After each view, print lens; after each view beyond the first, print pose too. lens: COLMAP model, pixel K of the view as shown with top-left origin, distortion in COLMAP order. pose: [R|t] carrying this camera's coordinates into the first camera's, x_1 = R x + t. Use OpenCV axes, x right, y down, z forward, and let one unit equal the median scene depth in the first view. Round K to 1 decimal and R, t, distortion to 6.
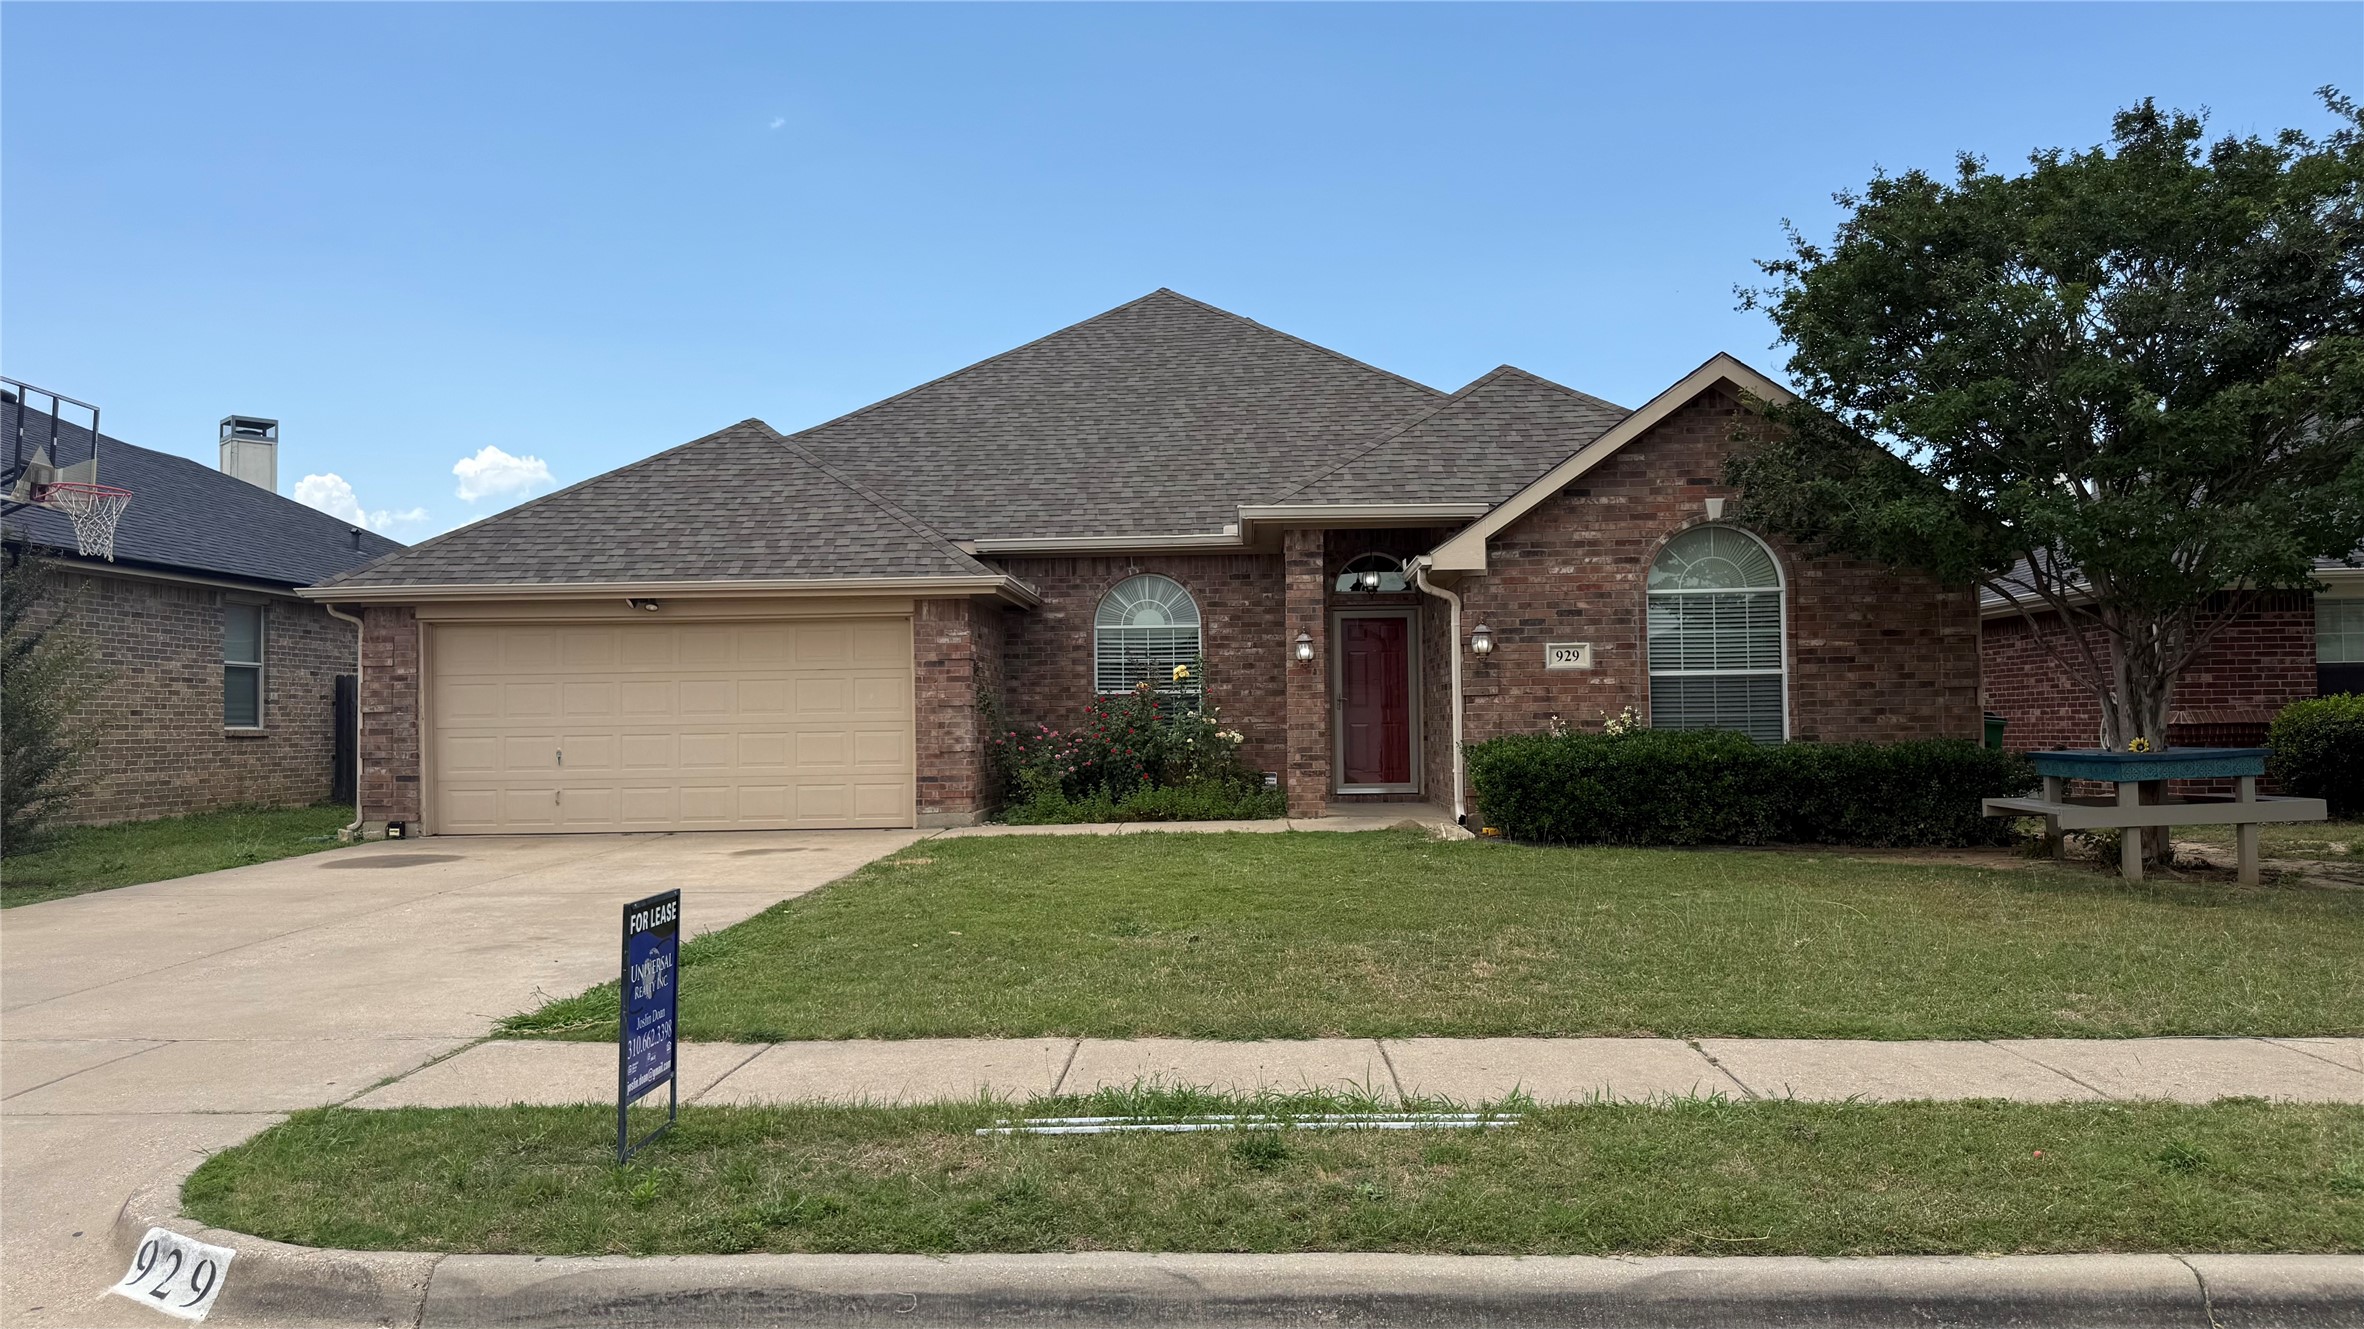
lens RADIAL K [[1660.9, 0, 1177.9], [0, 1660.9, 659.2], [0, 0, 1]] dist [0.012778, 0.000456]
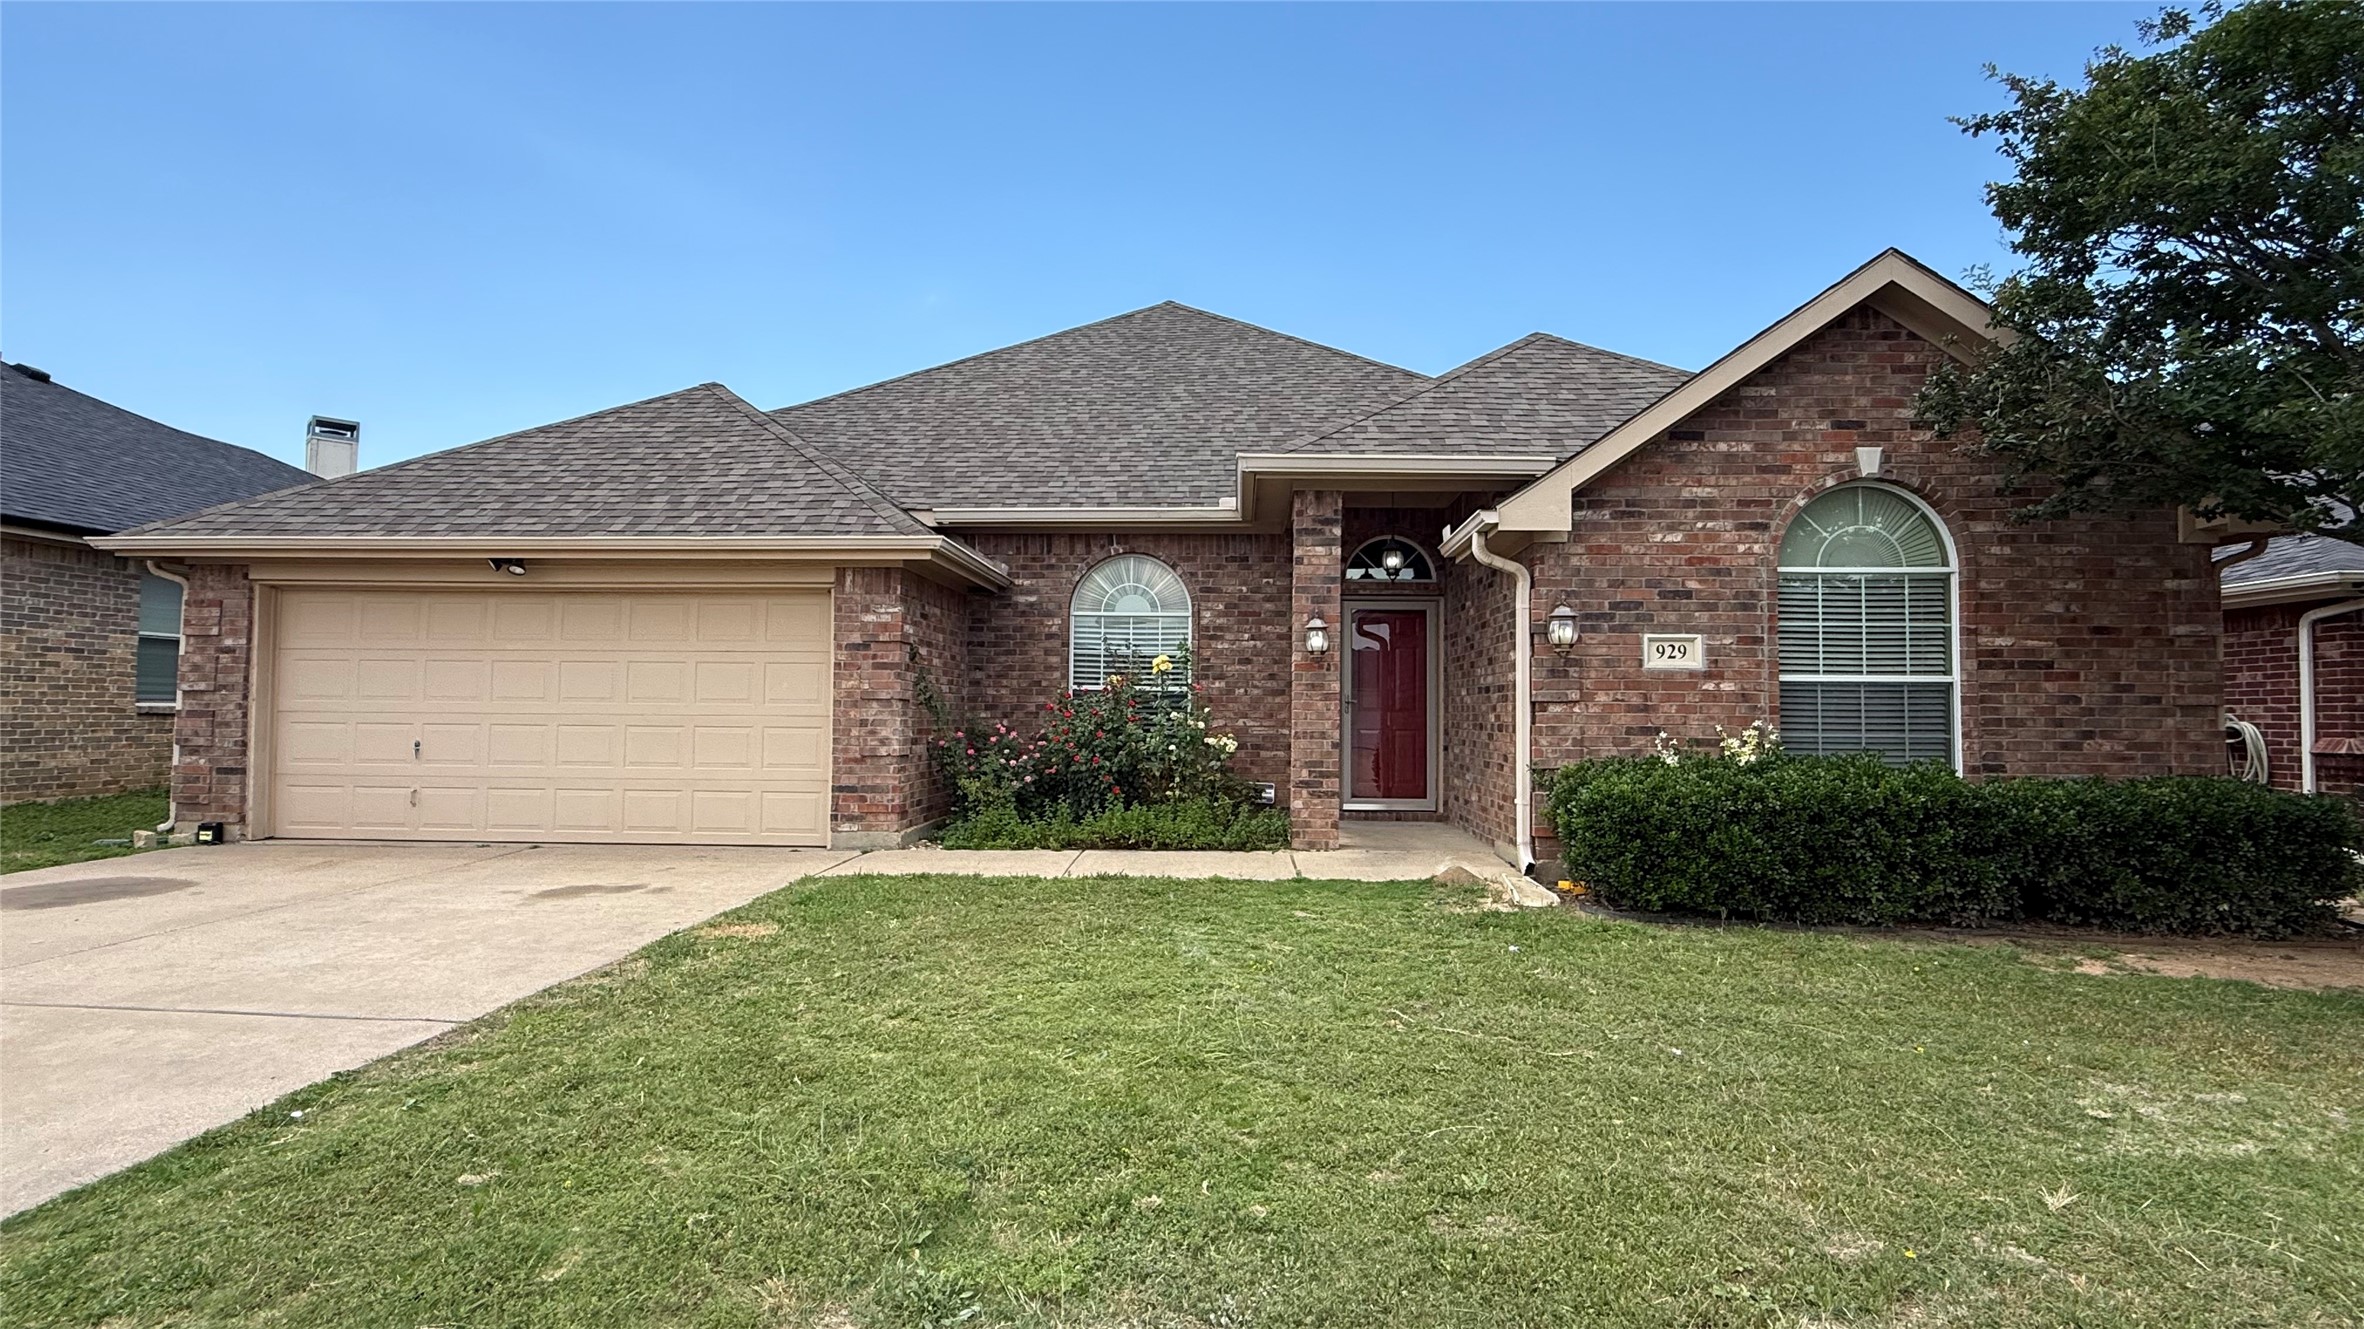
lens RADIAL K [[1186.6, 0, 1188.9], [0, 1186.6, 660.5], [0, 0, 1]] dist [-0.007022, -0.000185]
pose [[0.999732, 0.023118, -0.001007, 0.015267], [-0.023124, 0.999713, -0.006329, 0.009394], [0.000860, 0.006350, 0.999979, 0.418778]]
